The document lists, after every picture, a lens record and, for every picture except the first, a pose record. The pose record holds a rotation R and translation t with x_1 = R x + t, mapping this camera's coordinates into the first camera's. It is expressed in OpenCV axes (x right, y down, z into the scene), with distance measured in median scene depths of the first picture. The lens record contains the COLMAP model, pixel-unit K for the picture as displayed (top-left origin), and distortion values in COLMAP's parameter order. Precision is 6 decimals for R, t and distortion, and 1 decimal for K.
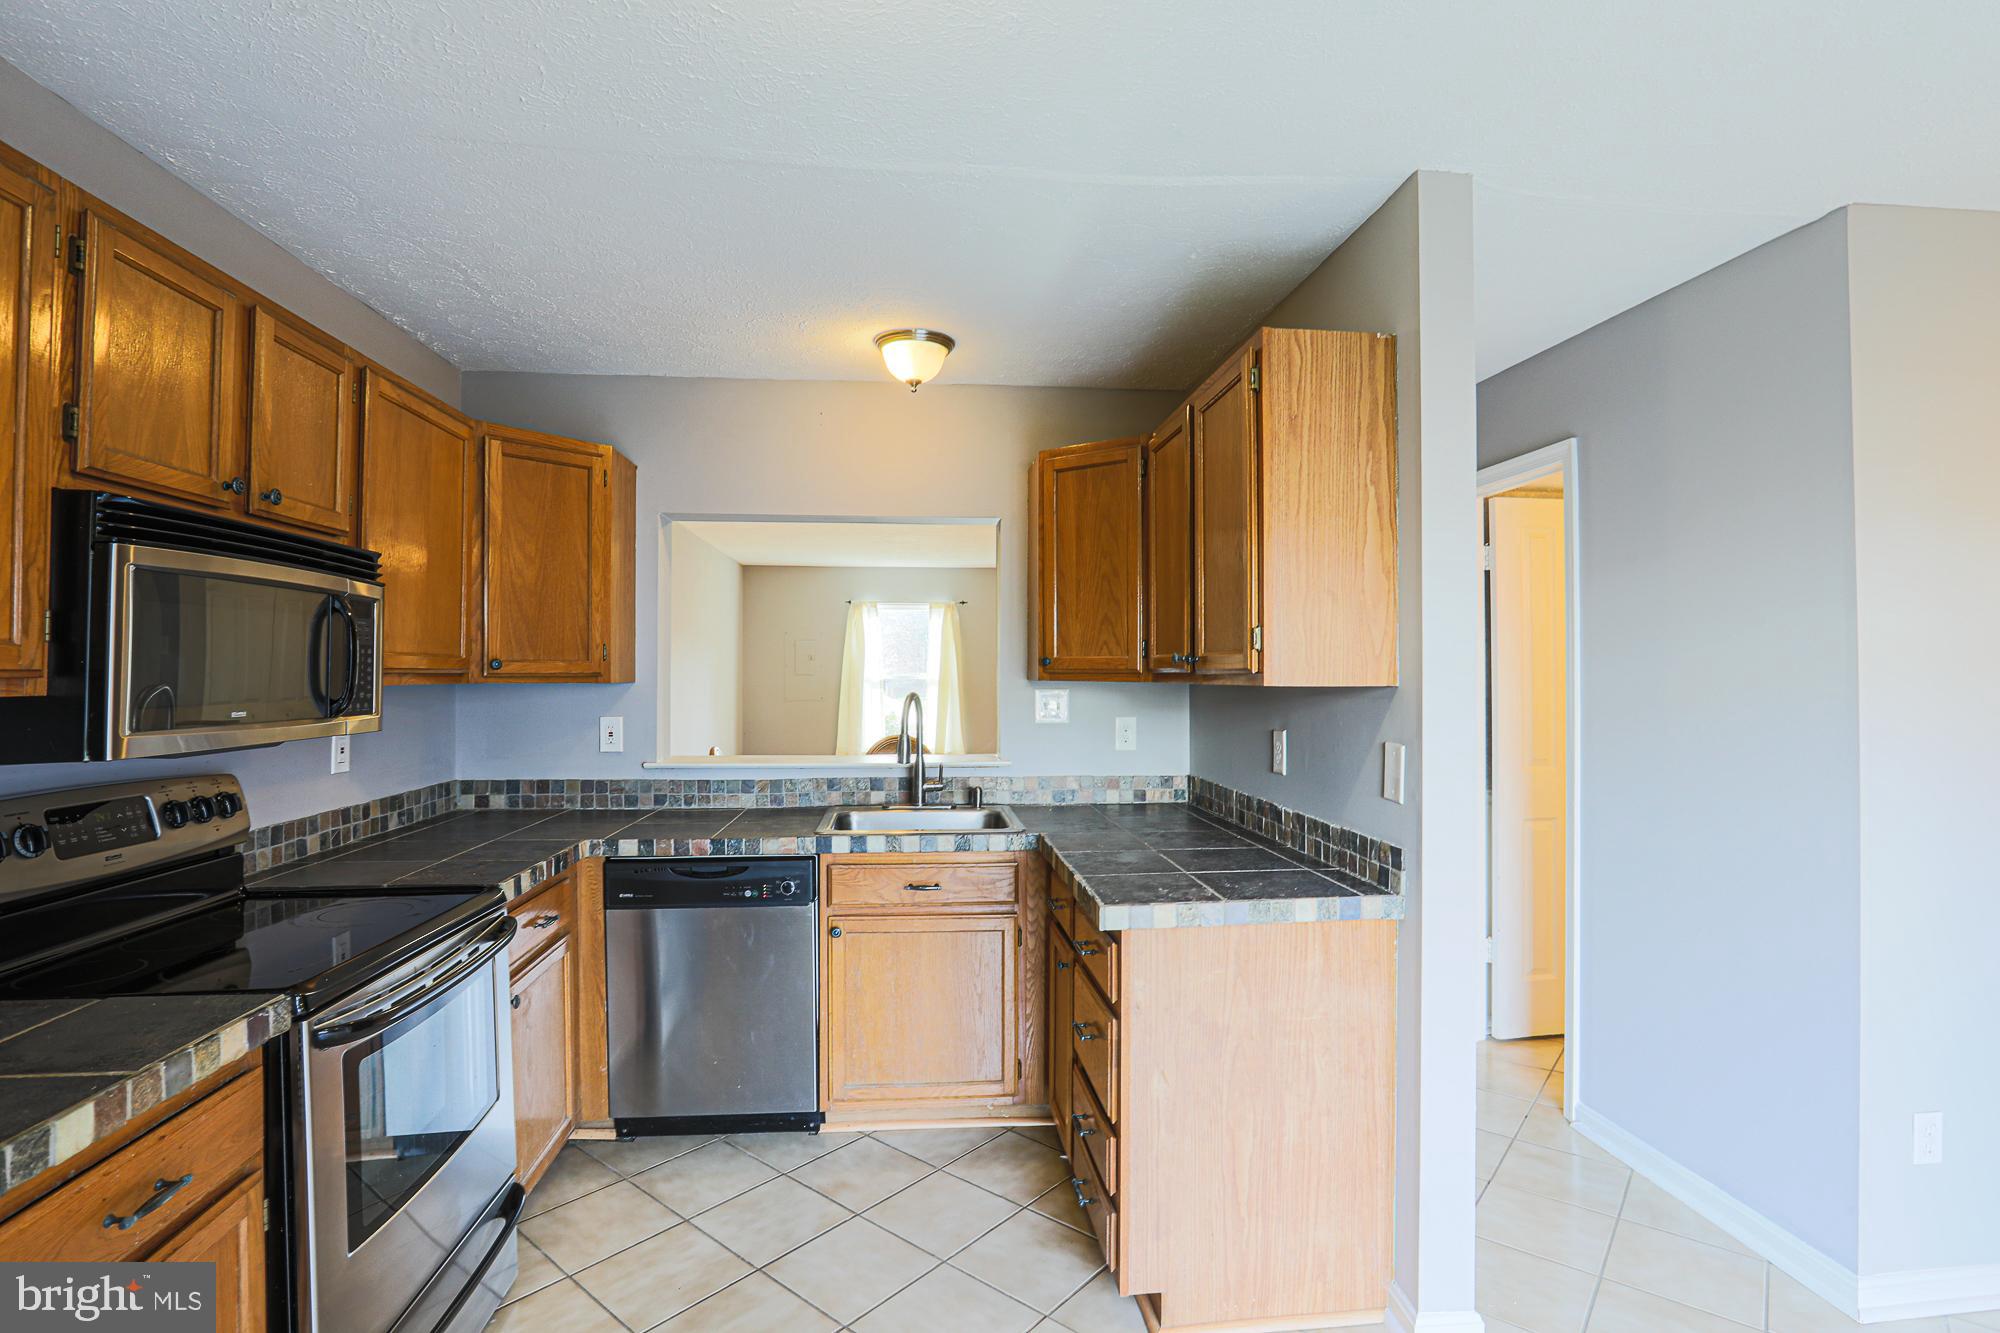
lens RADIAL K [[969.5, 0, 1000.0], [0, 969.5, 666.5], [0, 0, 1]] dist [-0.074531, 0.000236]
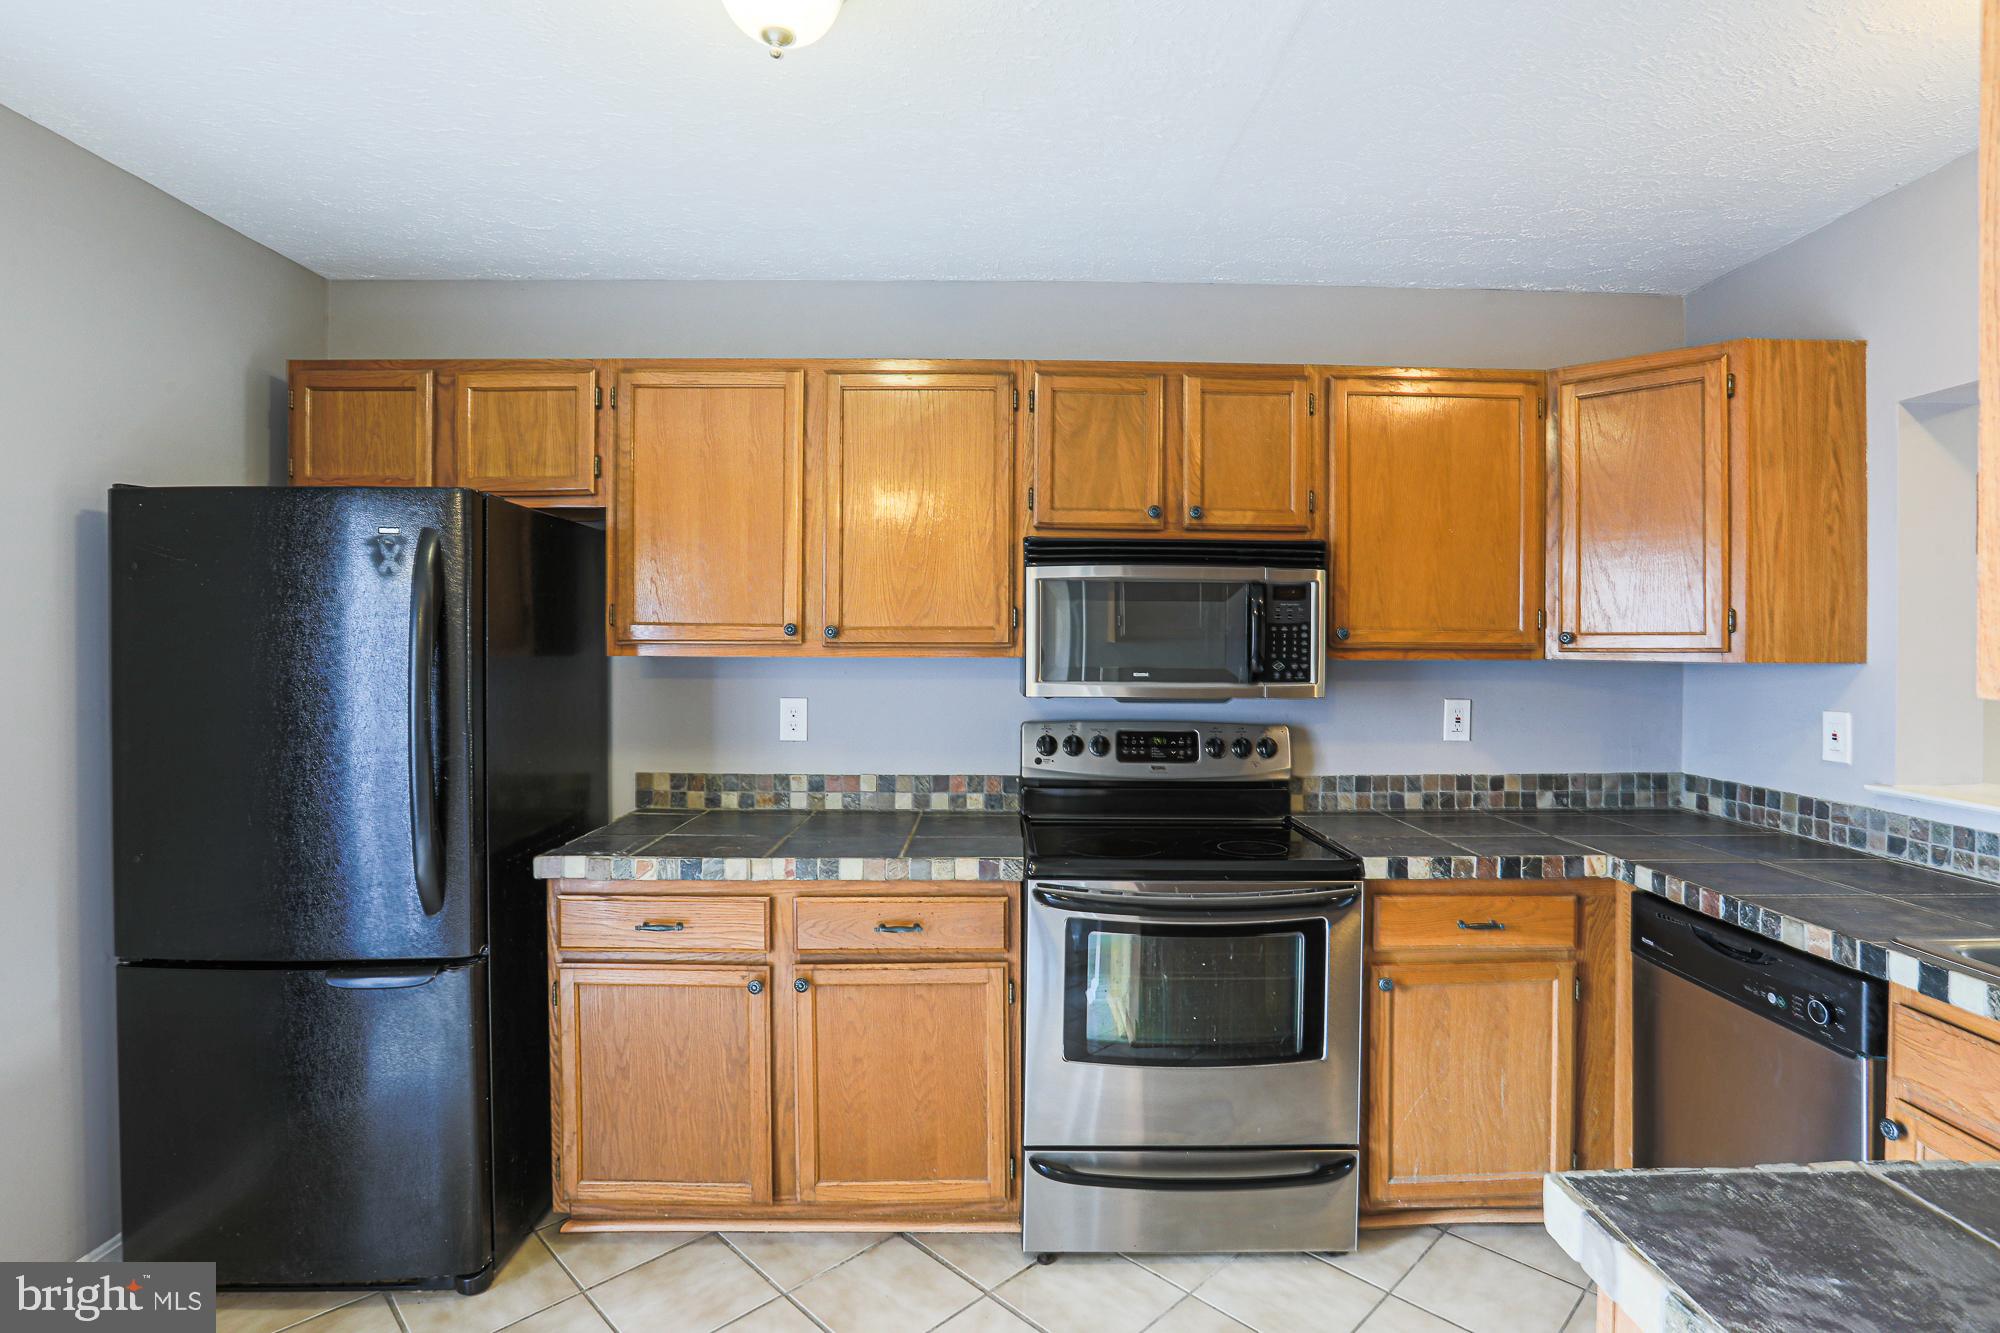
lens RADIAL K [[948.3, 0, 1002.2], [0, 948.3, 637.2], [0, 0, 1]] dist [-0.019247, 0.000547]
pose [[-0.077738, -0.007524, -0.996945, 0.383624], [0.000983, 0.999970, -0.007624, 0.002865], [0.996973, -0.001573, -0.077728, 0.534161]]
